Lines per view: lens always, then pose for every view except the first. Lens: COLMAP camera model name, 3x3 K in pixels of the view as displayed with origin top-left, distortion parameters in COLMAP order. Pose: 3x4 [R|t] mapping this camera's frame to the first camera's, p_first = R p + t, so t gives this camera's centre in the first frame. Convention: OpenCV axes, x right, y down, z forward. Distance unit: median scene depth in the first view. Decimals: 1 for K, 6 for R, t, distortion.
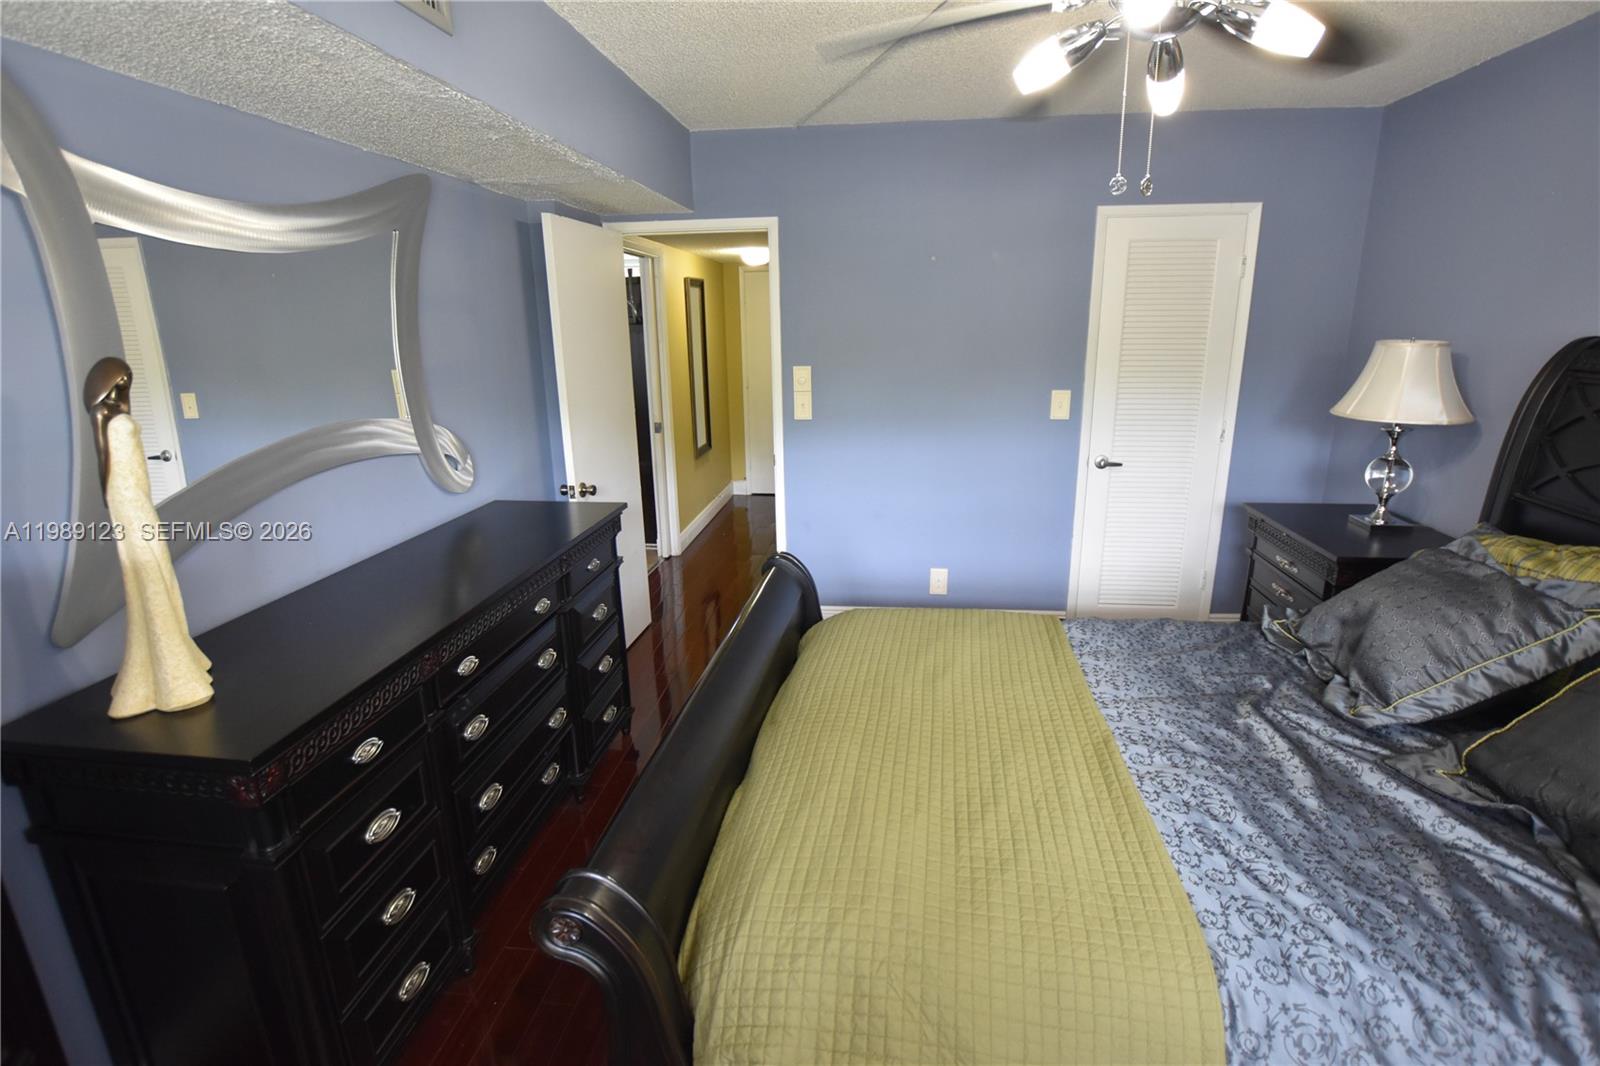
lens RADIAL K [[768.0, 0, 805.1], [0, 768.0, 530.9], [0, 0, 1]] dist [-0.028284, 0.001954]
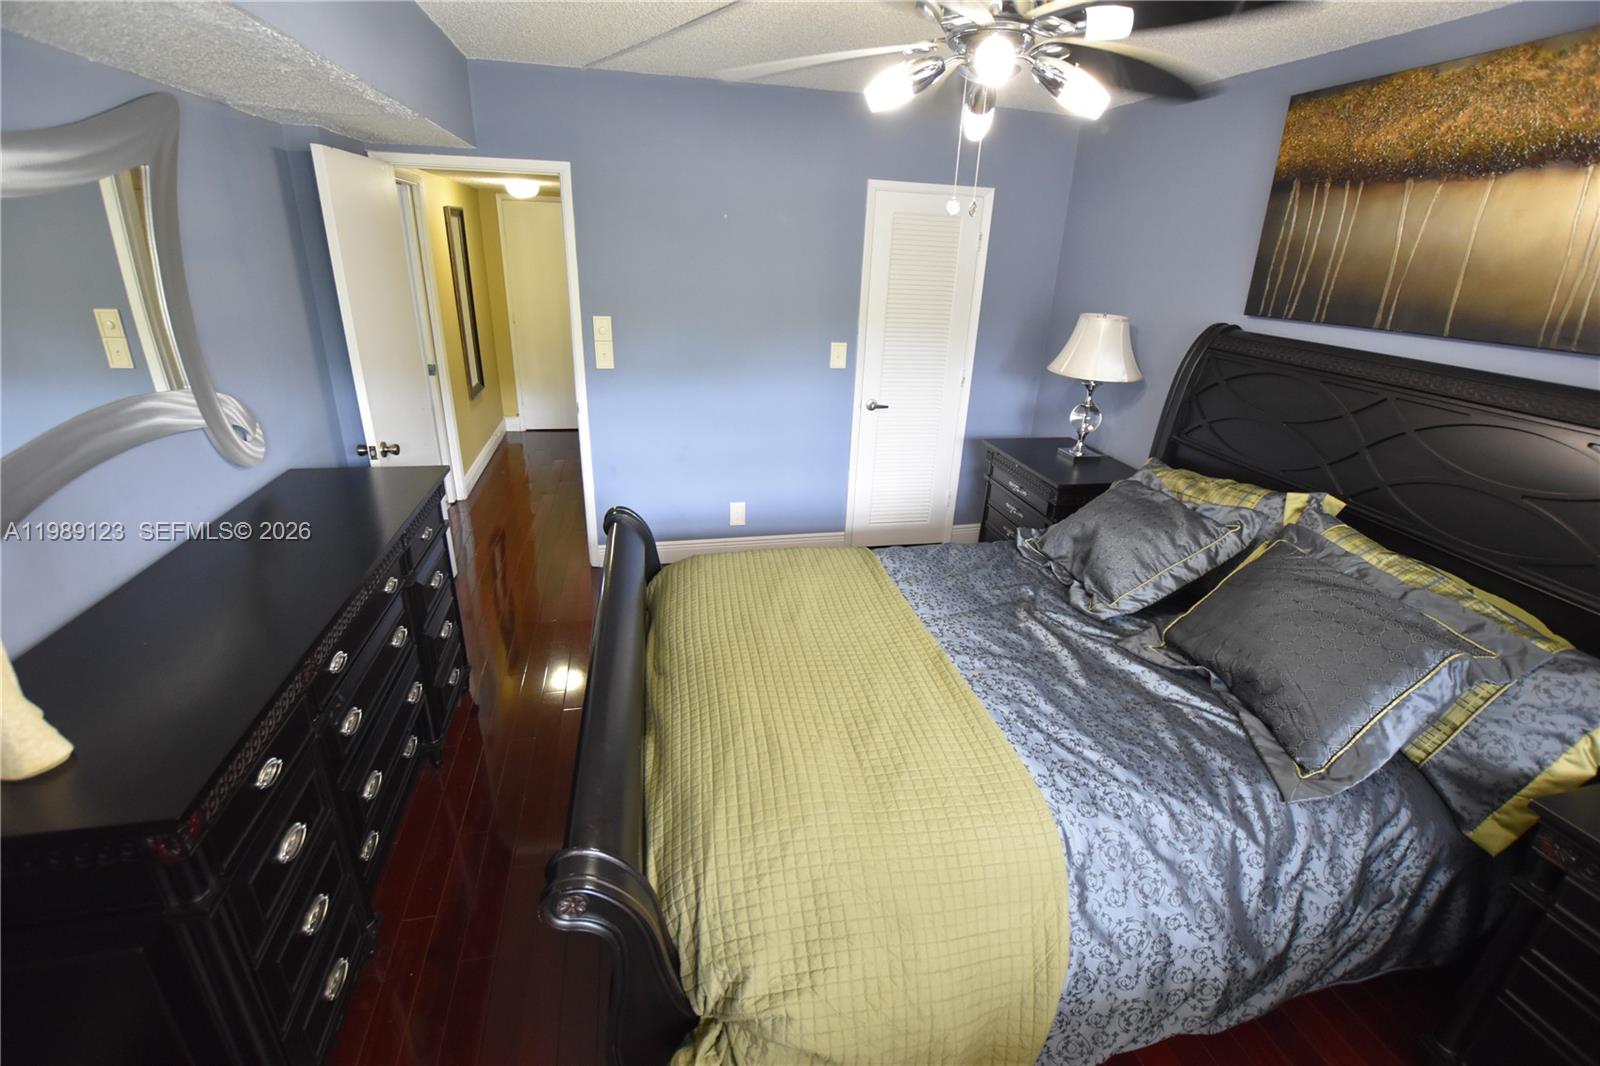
lens RADIAL K [[708.3, 0, 805.8], [0, 708.3, 533.6], [0, 0, 1]] dist [-0.032173, 0.003779]
pose [[0.939175, -0.078454, 0.334358, -0.160158], [0.036732, 0.990921, 0.129332, -0.071645], [-0.341469, -0.109184, 0.933530, -0.004911]]
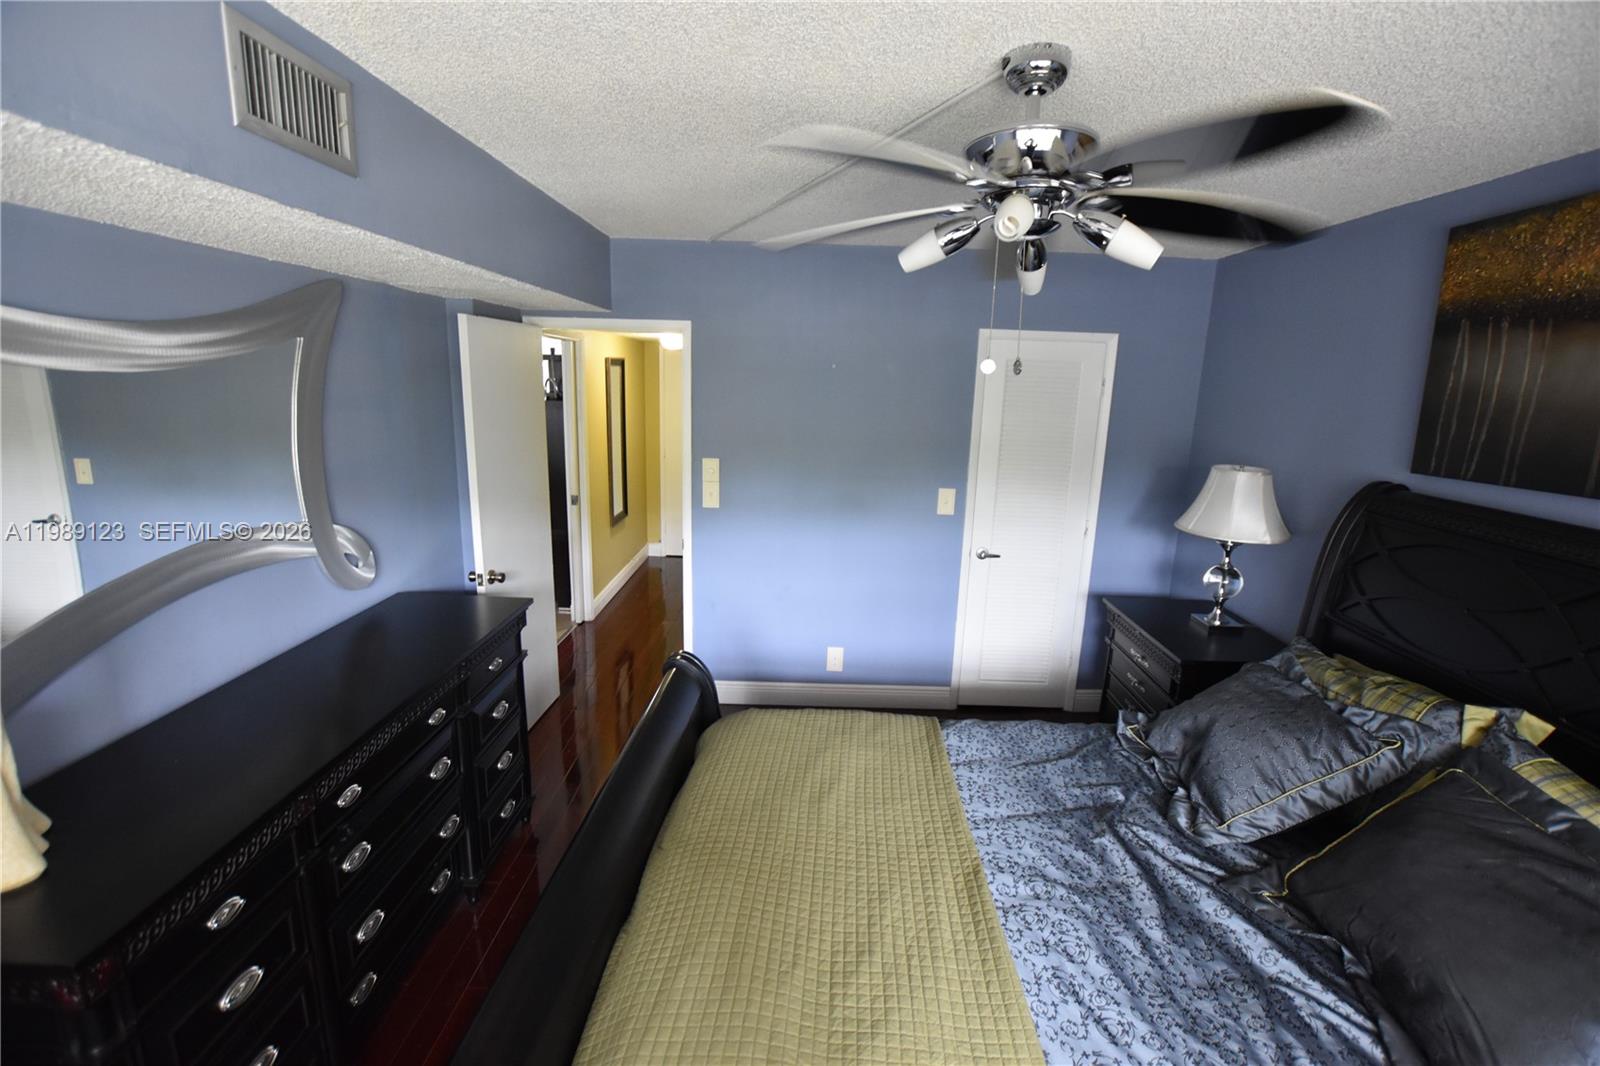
lens RADIAL K [[708.3, 0, 805.7], [0, 708.3, 532.9], [0, 0, 1]] dist [-0.032173, 0.003779]
pose [[0.993084, 0.021116, 0.115495, 0.028847], [-0.015239, 0.998555, -0.051540, -0.116943], [-0.116416, 0.049424, 0.991970, 0.025444]]
